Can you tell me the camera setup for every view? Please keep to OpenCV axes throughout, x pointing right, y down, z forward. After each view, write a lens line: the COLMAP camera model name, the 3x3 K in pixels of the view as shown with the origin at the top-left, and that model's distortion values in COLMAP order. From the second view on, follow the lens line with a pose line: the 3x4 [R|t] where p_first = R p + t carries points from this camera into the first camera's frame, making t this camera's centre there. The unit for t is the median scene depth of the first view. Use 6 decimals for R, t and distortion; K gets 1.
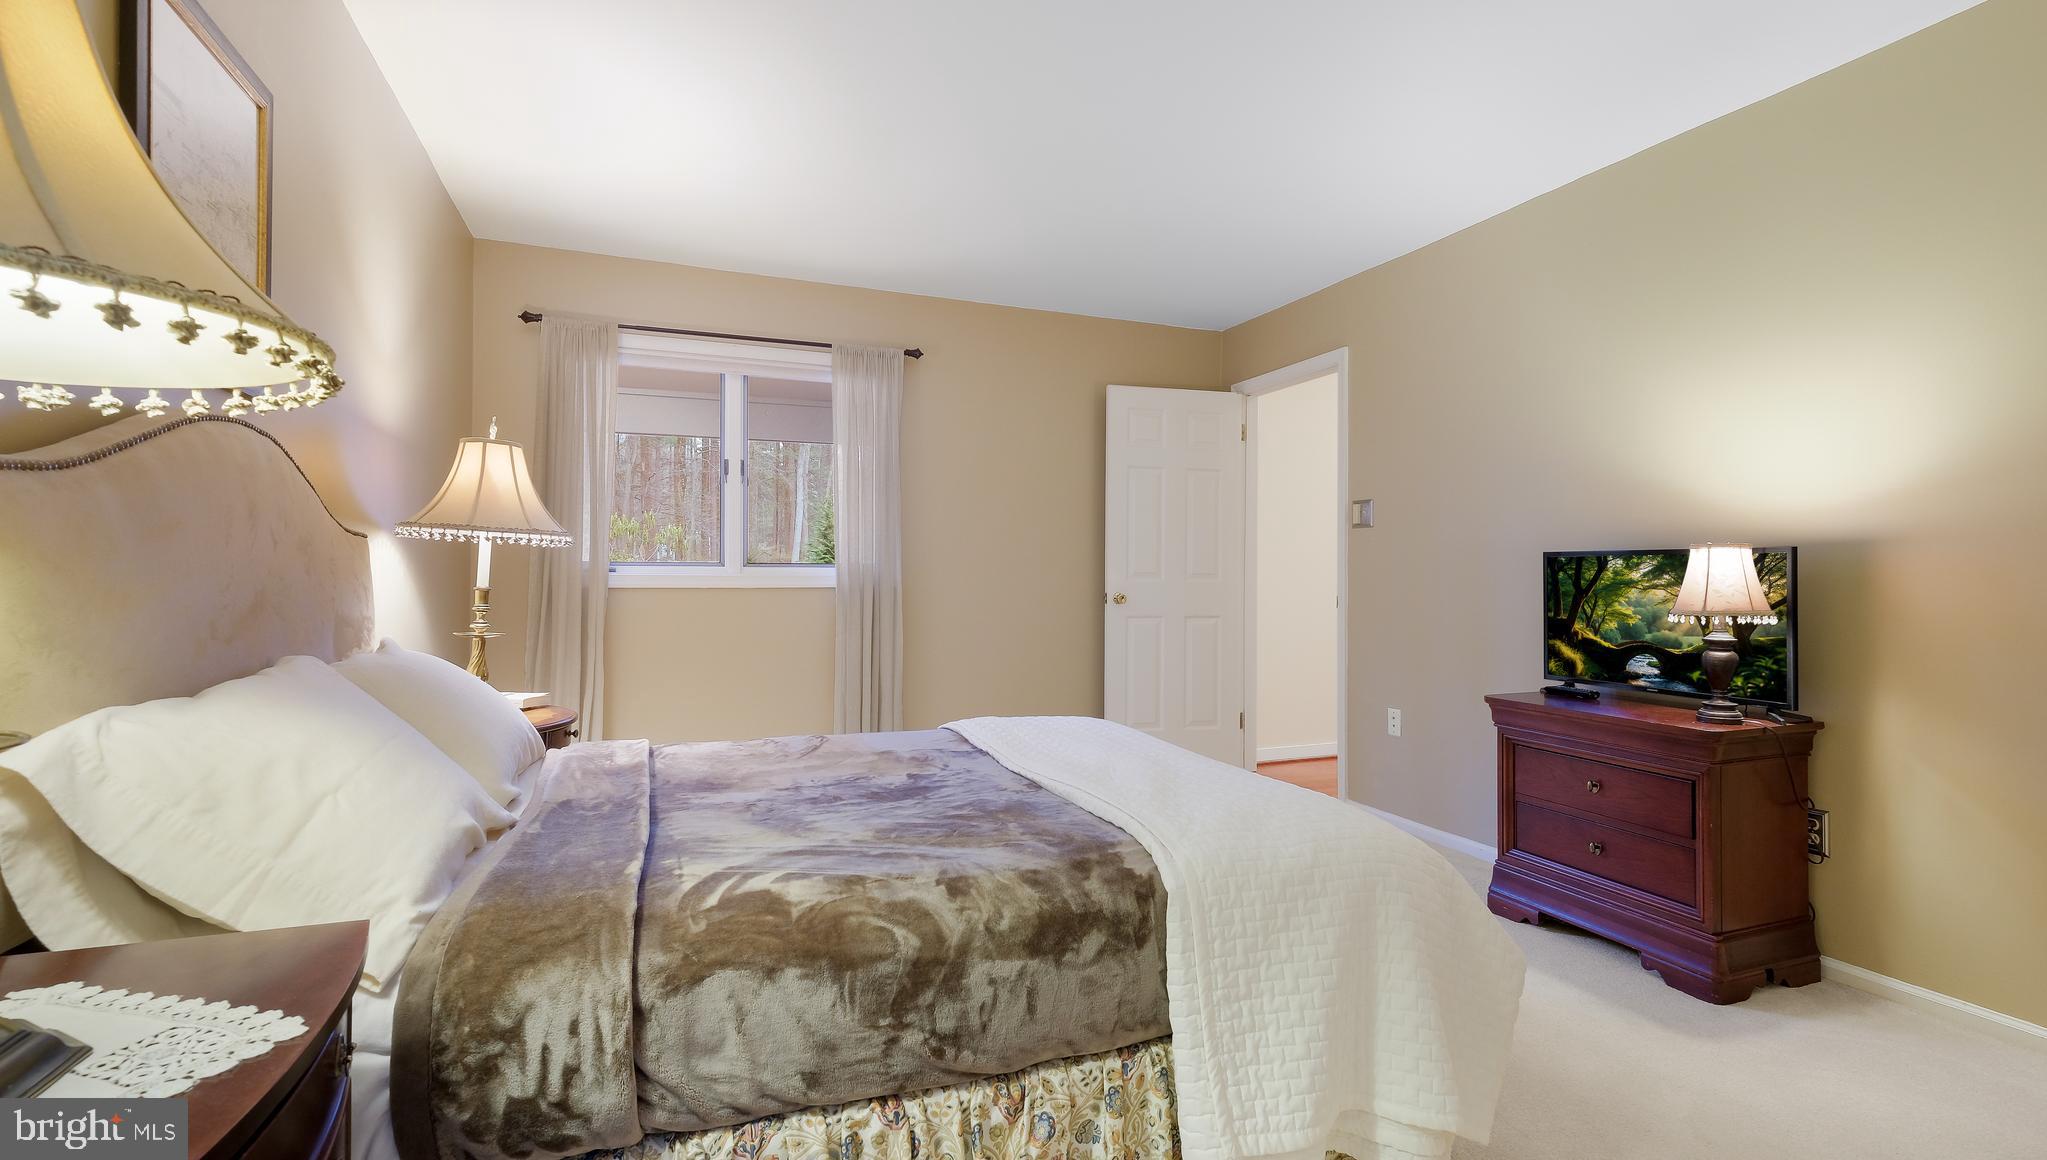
lens RADIAL K [[917.0, 0, 1023.5], [0, 917.0, 580.0], [0, 0, 1]] dist [0.002131, 0.004268]
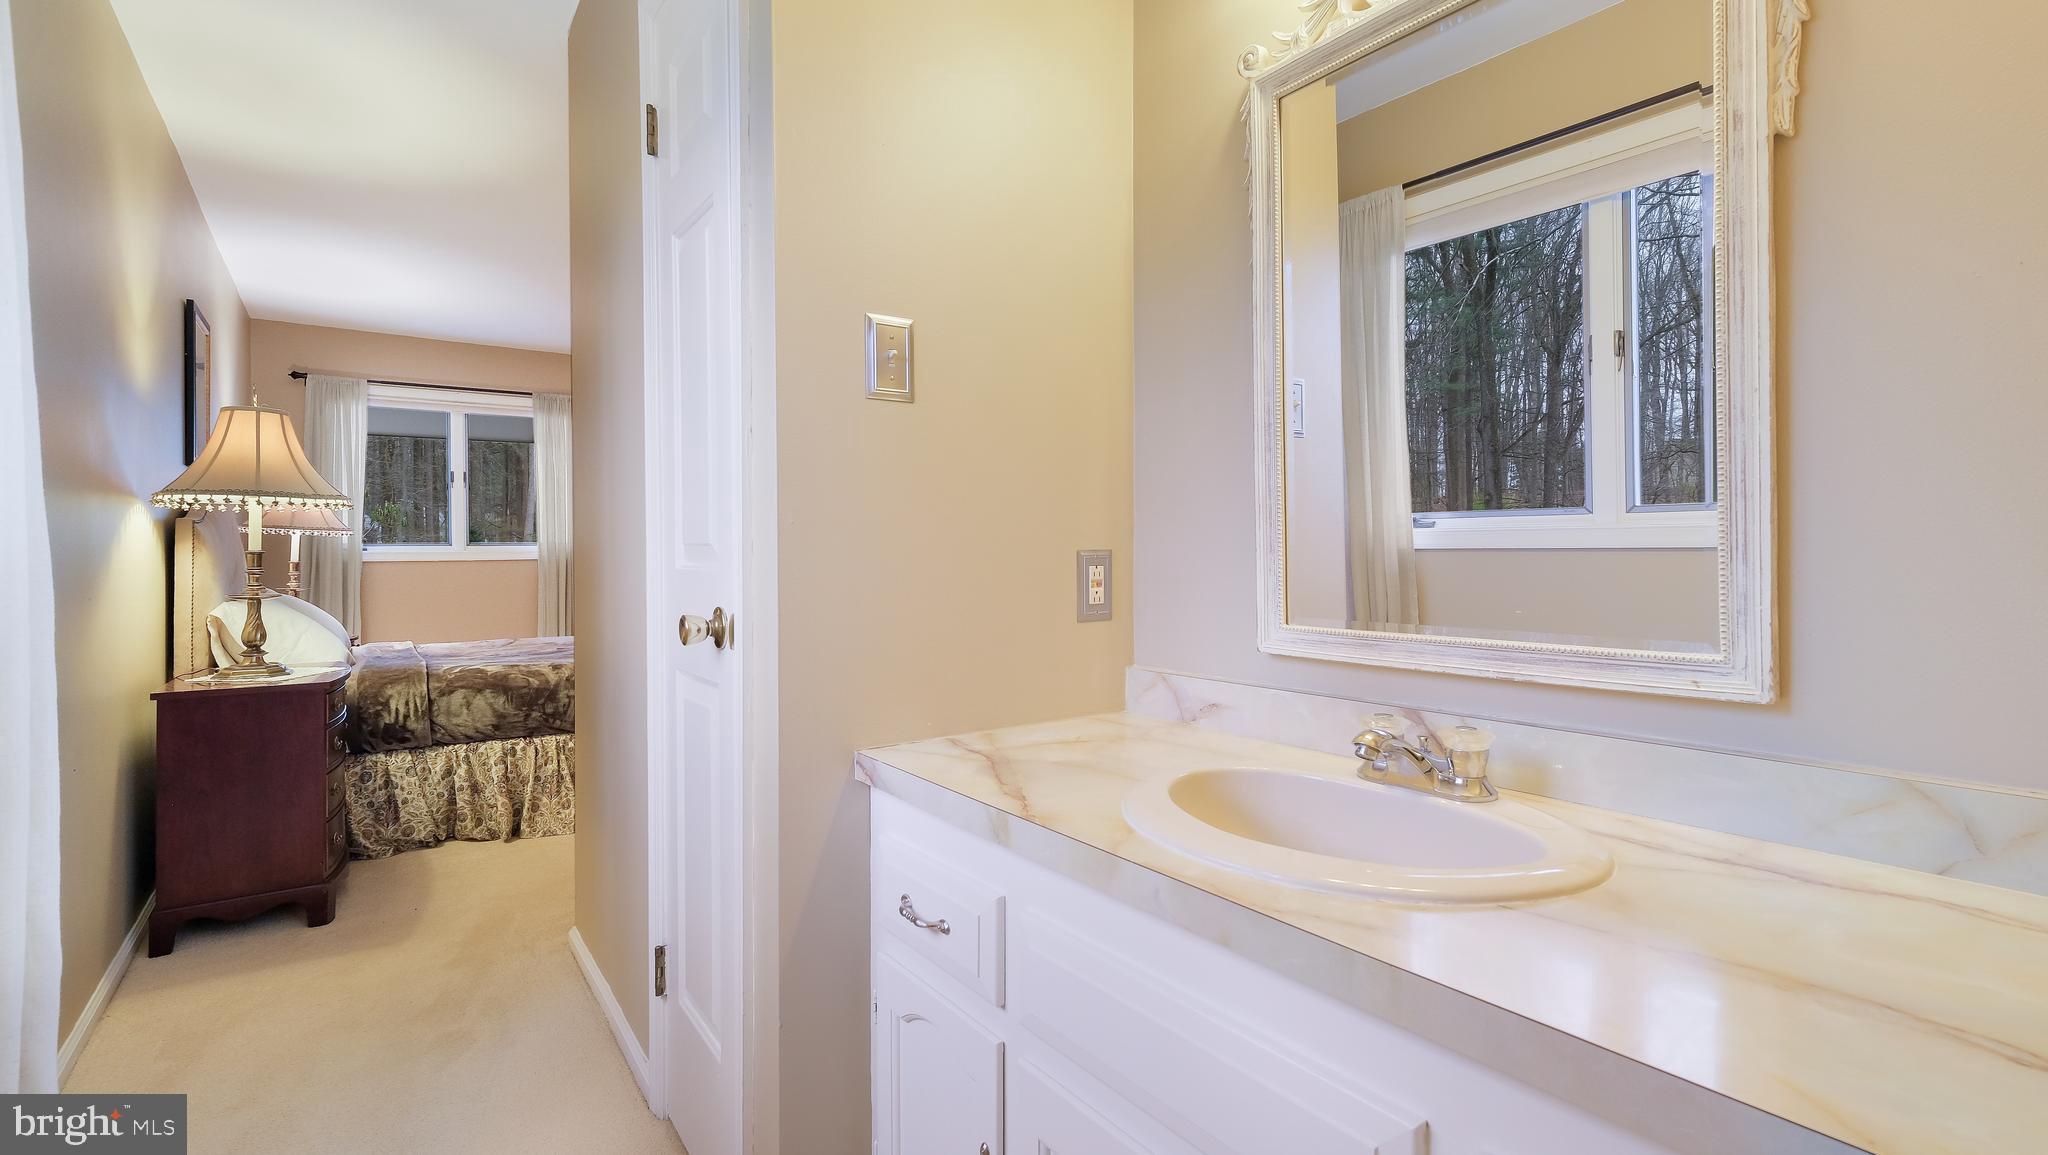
lens RADIAL K [[896.8, 0, 1020.1], [0, 896.8, 546.9], [0, 0, 1]] dist [0.011305, 0.000613]
pose [[0.967948, -0.012894, 0.250818, 0.539176], [0.012599, 0.999917, 0.002780, -0.013549], [-0.250833, 0.000470, 0.968030, -1.760273]]
